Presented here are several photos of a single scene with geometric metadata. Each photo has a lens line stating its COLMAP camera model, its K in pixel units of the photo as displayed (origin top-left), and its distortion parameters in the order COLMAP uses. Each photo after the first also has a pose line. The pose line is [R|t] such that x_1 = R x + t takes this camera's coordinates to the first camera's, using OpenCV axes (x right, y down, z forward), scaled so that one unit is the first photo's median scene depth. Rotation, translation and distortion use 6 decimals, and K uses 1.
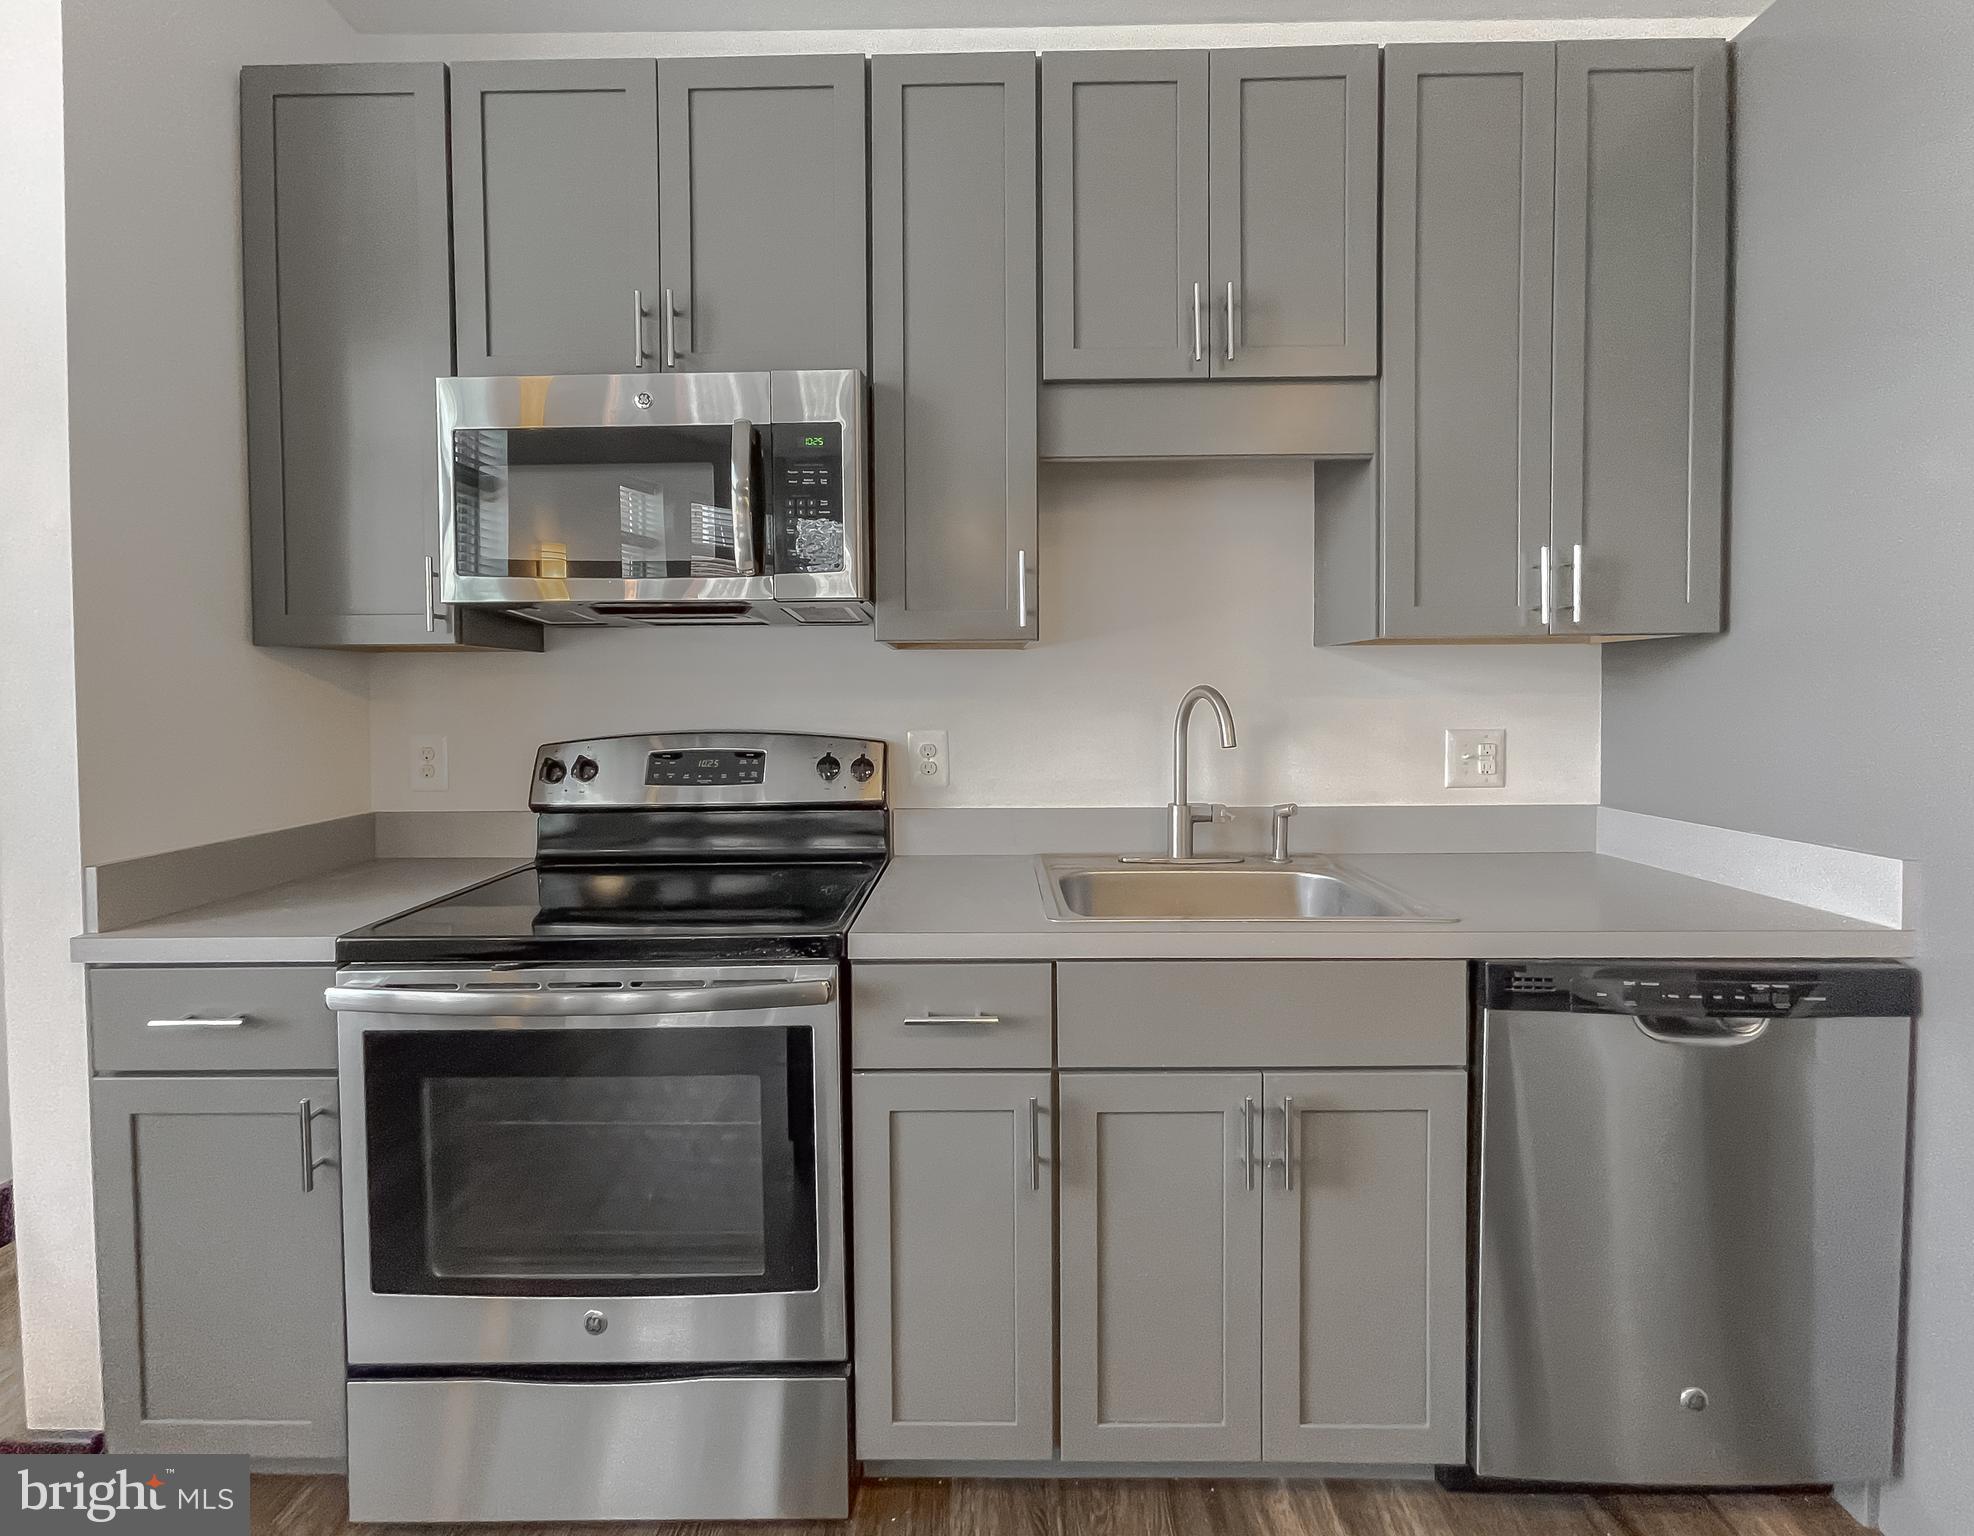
lens RADIAL K [[860.4, 0, 968.7], [0, 860.4, 716.1], [0, 0, 1]] dist [-0.000210, -0.000073]
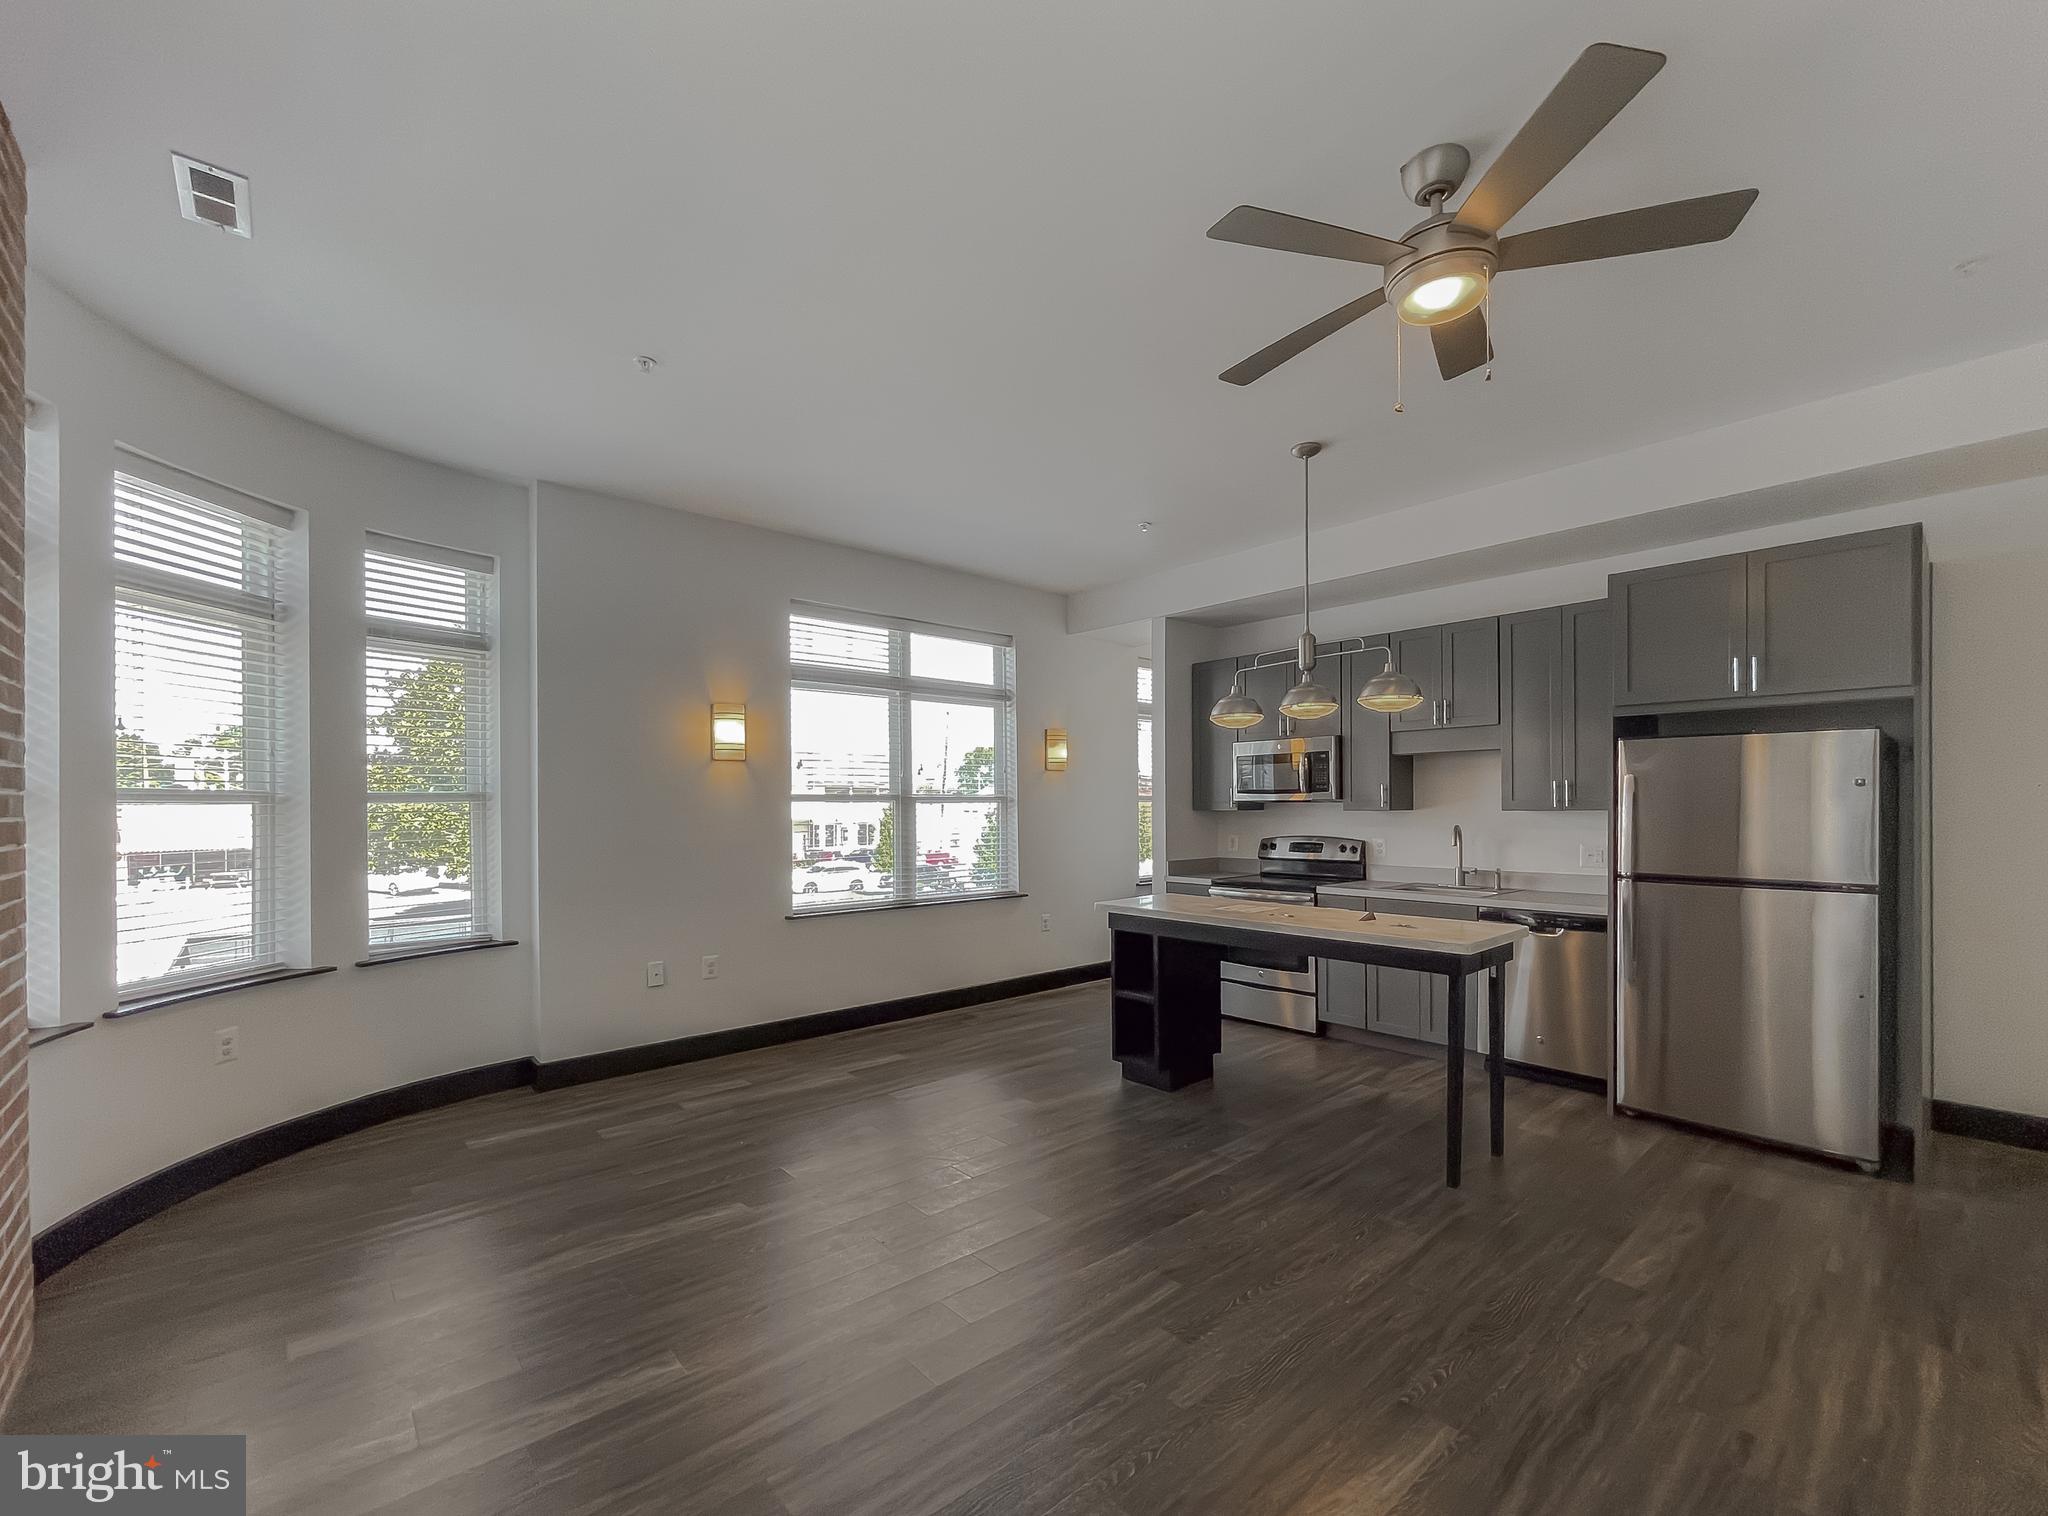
lens RADIAL K [[855.6, 0, 1027.6], [0, 855.6, 804.5], [0, 0, 1]] dist [-0.009122, 0.000098]
pose [[0.675494, 0.000642, -0.737366, 1.345483], [-0.015347, 0.999795, -0.013188, -0.042885], [0.737206, 0.020225, 0.675365, -1.925653]]
